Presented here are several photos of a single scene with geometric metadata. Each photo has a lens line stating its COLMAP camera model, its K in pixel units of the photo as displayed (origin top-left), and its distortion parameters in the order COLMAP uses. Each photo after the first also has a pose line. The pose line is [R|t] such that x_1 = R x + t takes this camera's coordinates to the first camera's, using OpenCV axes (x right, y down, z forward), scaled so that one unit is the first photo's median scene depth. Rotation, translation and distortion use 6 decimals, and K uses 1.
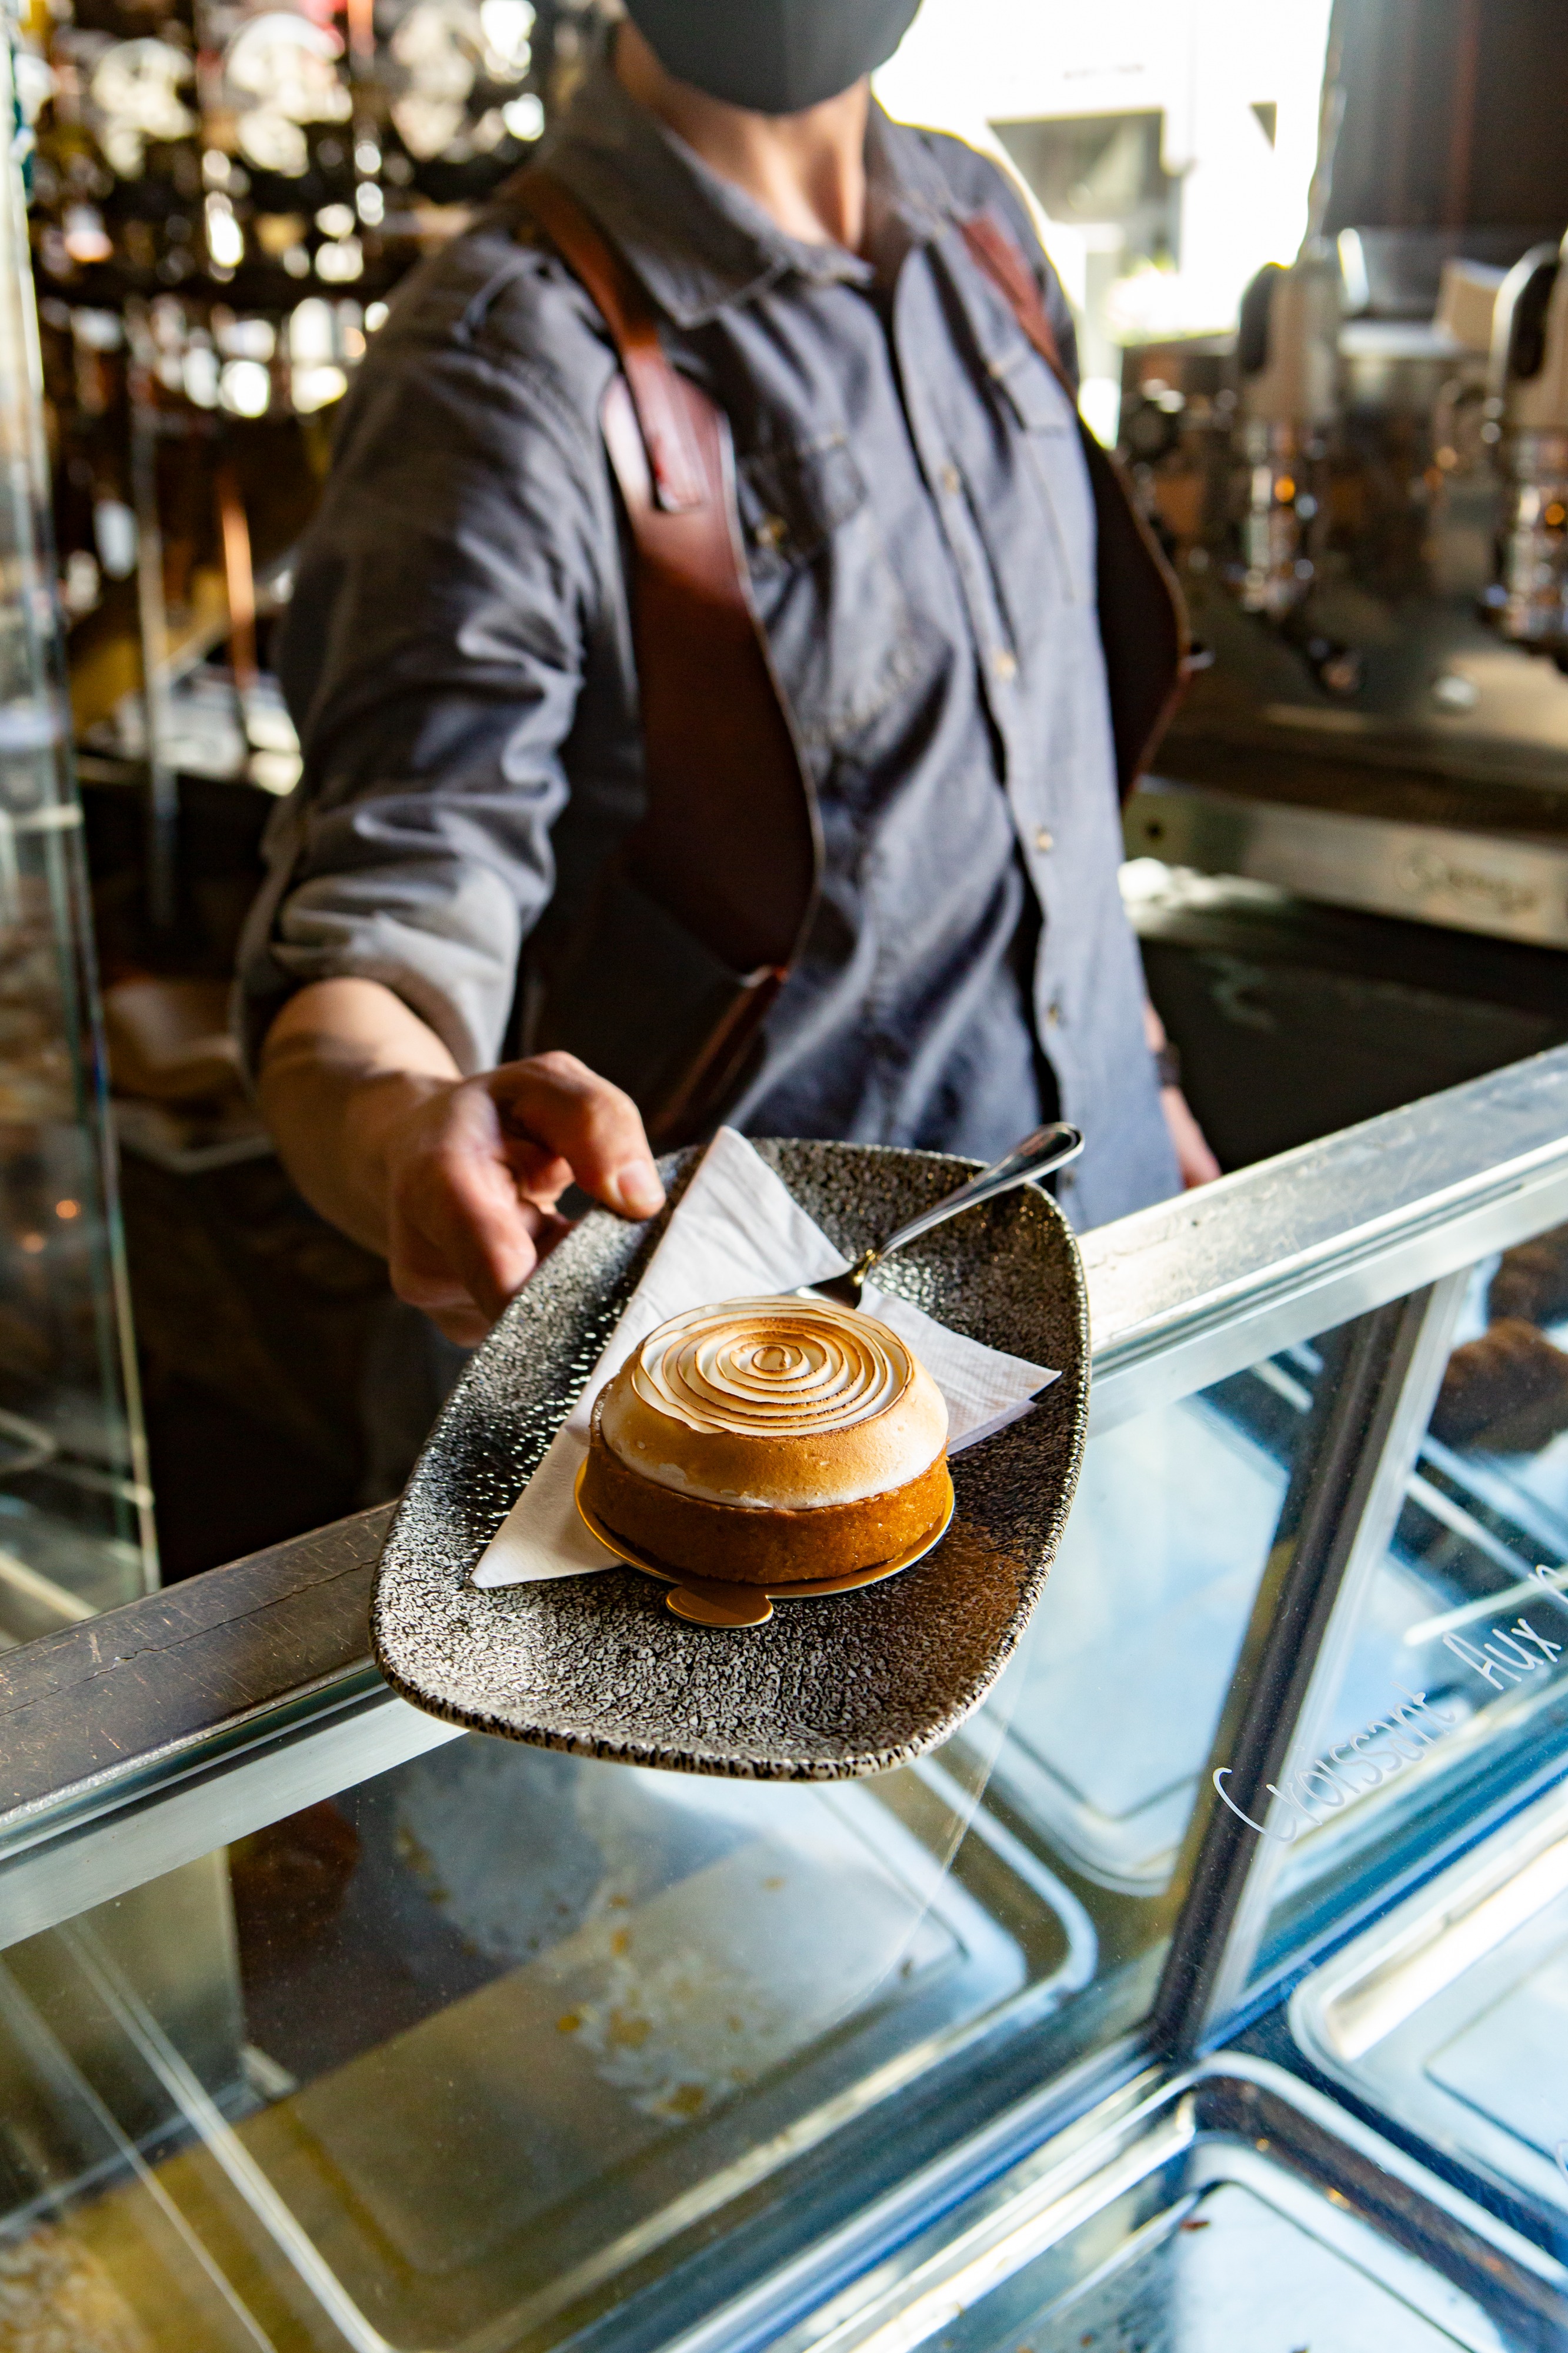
lens RADIAL K [[2582.5, 0, 784.0], [0, 2582.5, 1176.5], [0, 0, 1]] dist [0.000717, -0.009450]
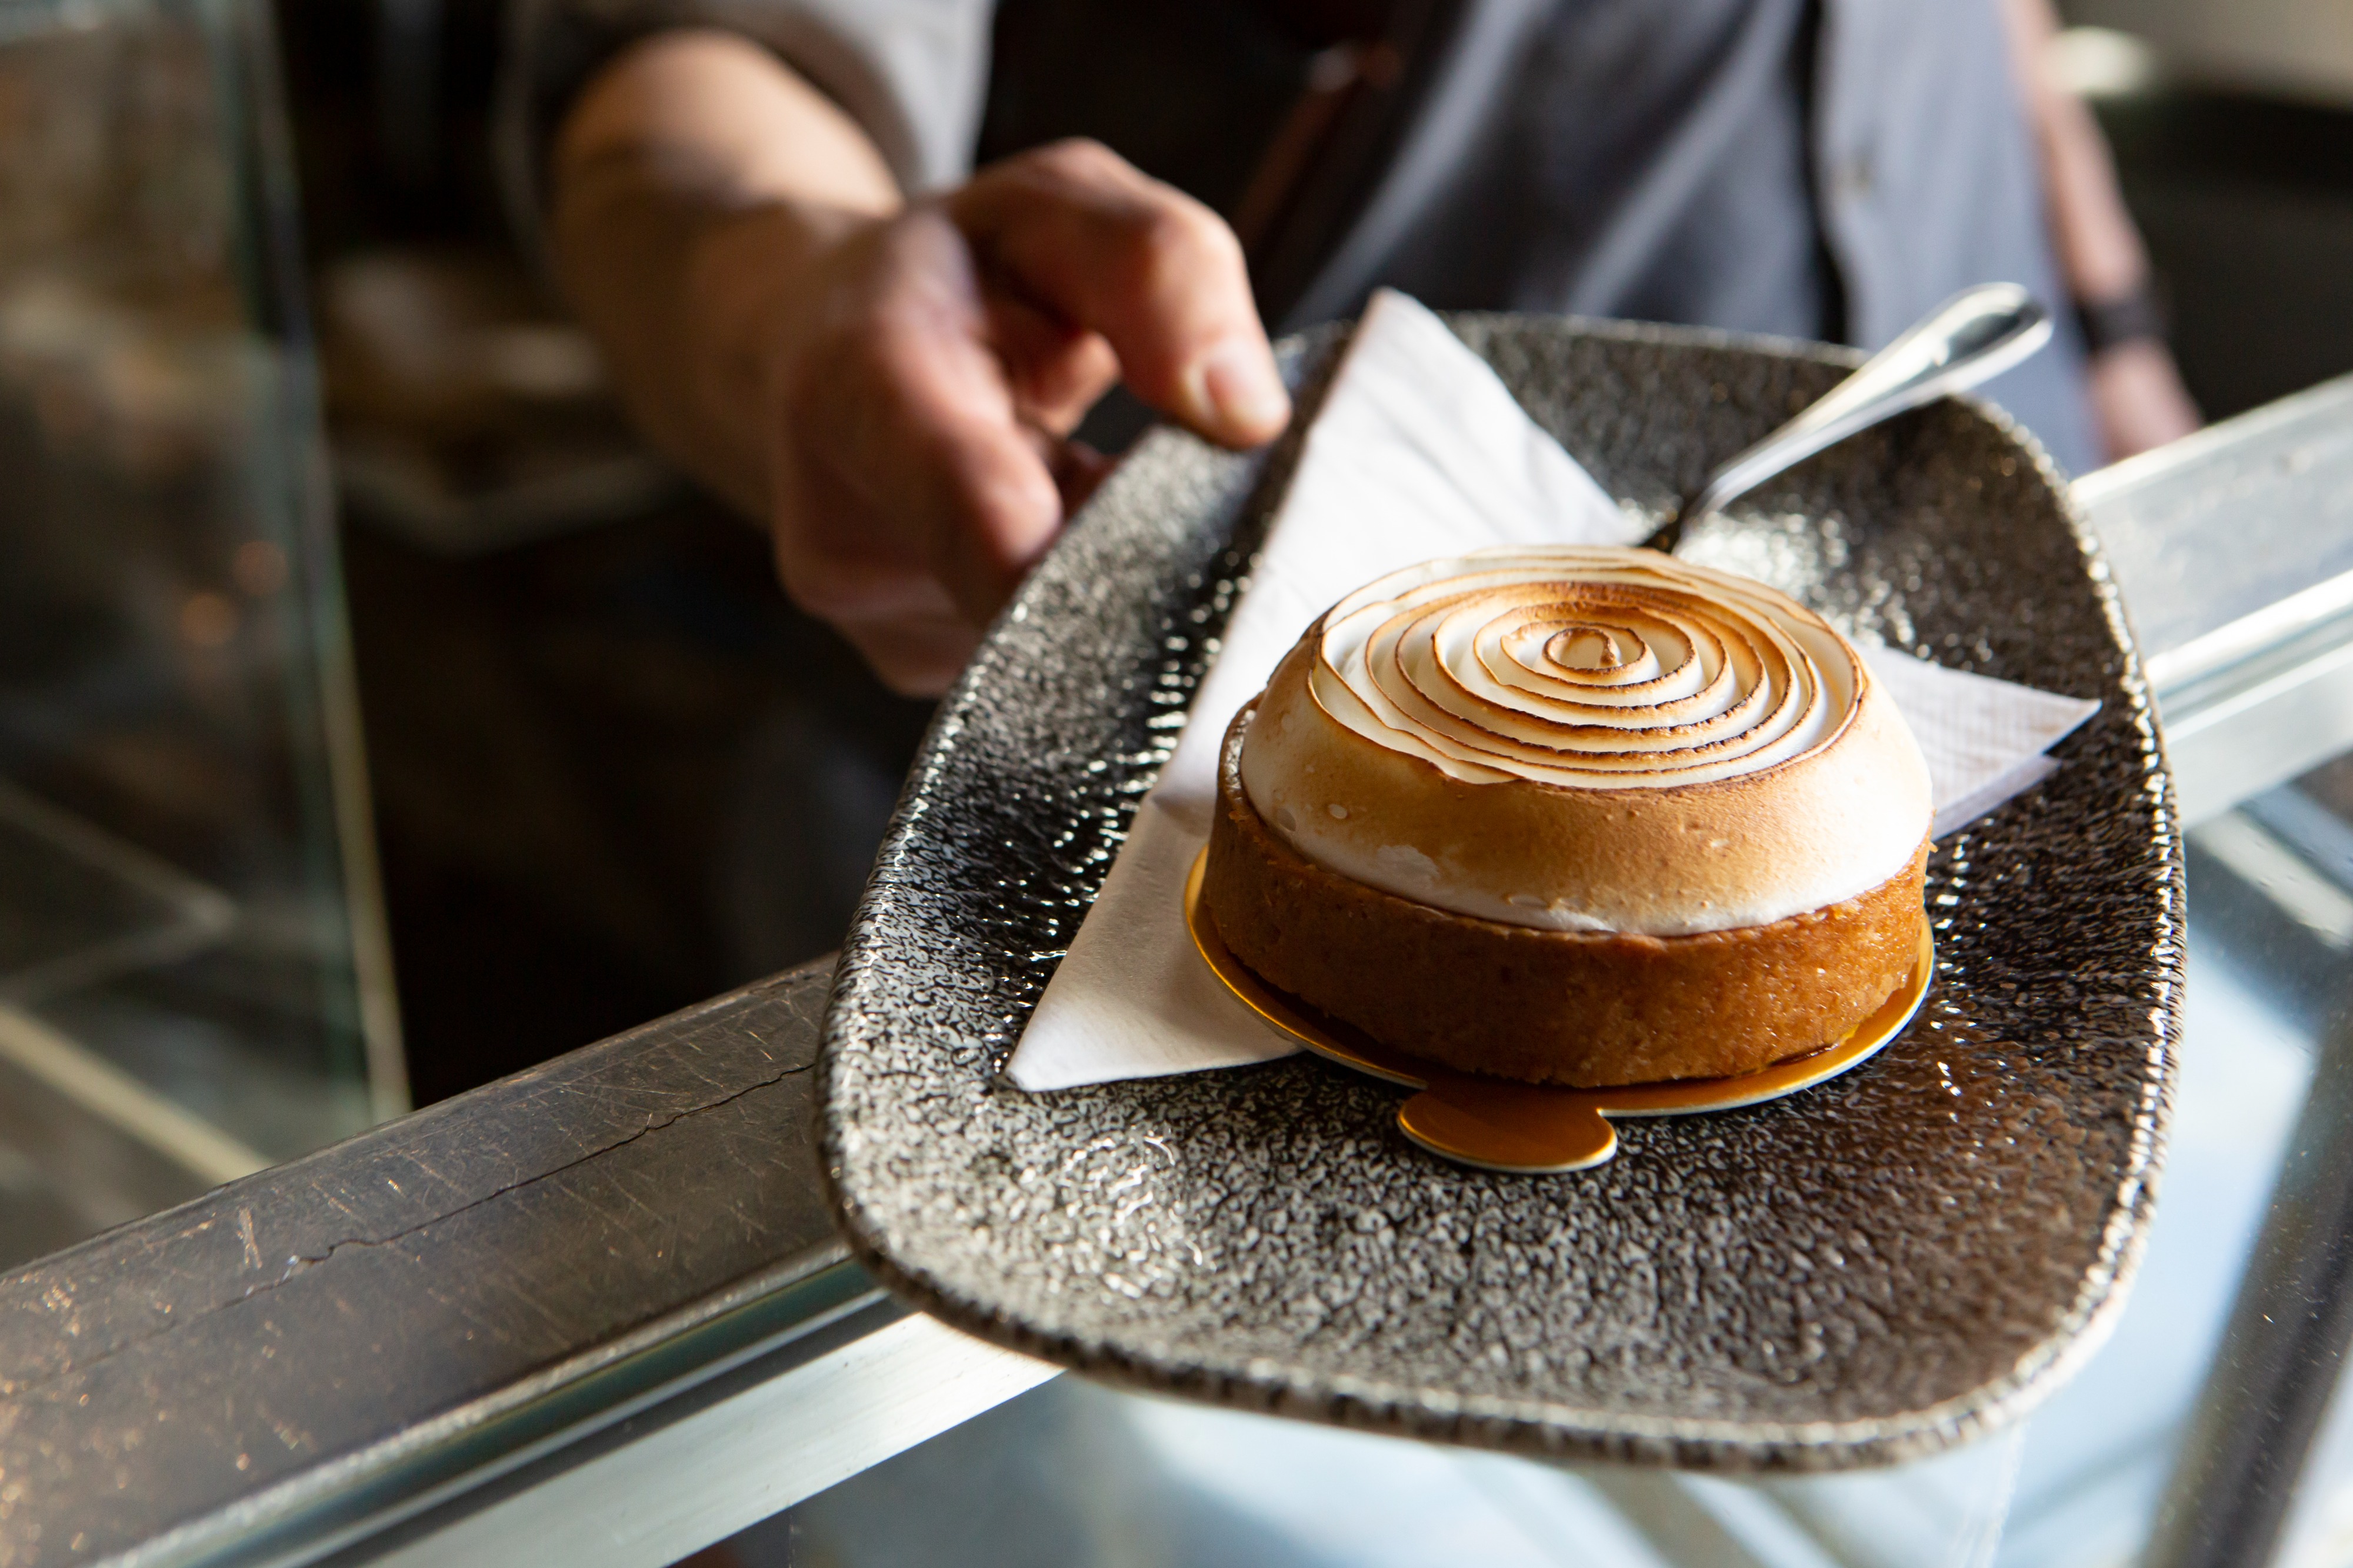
lens RADIAL K [[3643.8, 0, 1176.5], [0, 3643.8, 784.0], [0, 0, 1]] dist [0.016450, -0.034284]
pose [[0.999999, 0.001002, 0.001190, -0.085769], [-0.001041, 0.999446, 0.033274, 0.073977], [-0.001156, -0.033275, 0.999446, 0.293243]]
